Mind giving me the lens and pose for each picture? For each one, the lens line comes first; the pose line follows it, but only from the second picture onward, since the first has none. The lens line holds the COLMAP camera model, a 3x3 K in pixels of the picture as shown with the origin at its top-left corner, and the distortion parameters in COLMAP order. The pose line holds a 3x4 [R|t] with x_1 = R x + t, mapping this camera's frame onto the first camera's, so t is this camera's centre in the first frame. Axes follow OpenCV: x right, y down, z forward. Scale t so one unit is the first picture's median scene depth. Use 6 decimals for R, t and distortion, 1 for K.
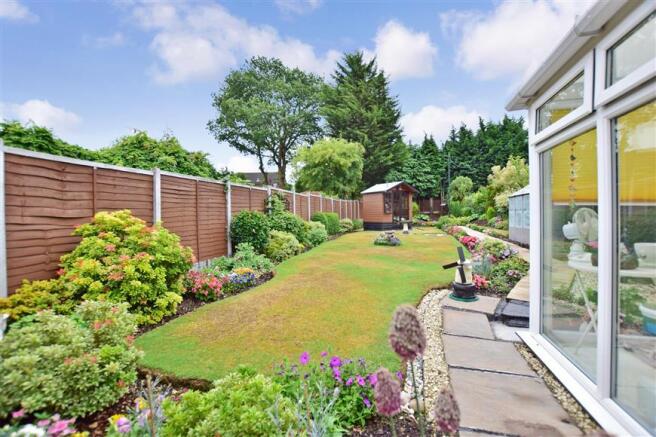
lens RADIAL K [[293.8, 0, 327.1], [0, 293.8, 216.6], [0, 0, 1]] dist [-0.016844, -0.000842]
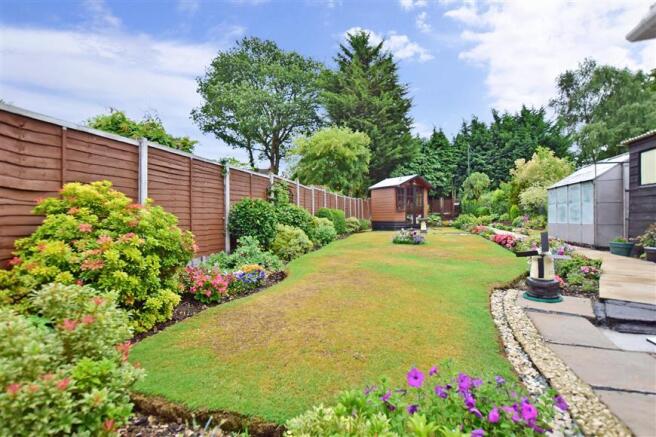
lens RADIAL K [[324.4, 0, 329.2], [0, 324.4, 215.1], [0, 0, 1]] dist [-0.018704, 0.002079]
pose [[0.999720, 0.005173, 0.023082, -0.083022], [-0.004841, 0.999884, -0.014435, 0.047013], [-0.023154, 0.014319, 0.999629, 0.098948]]
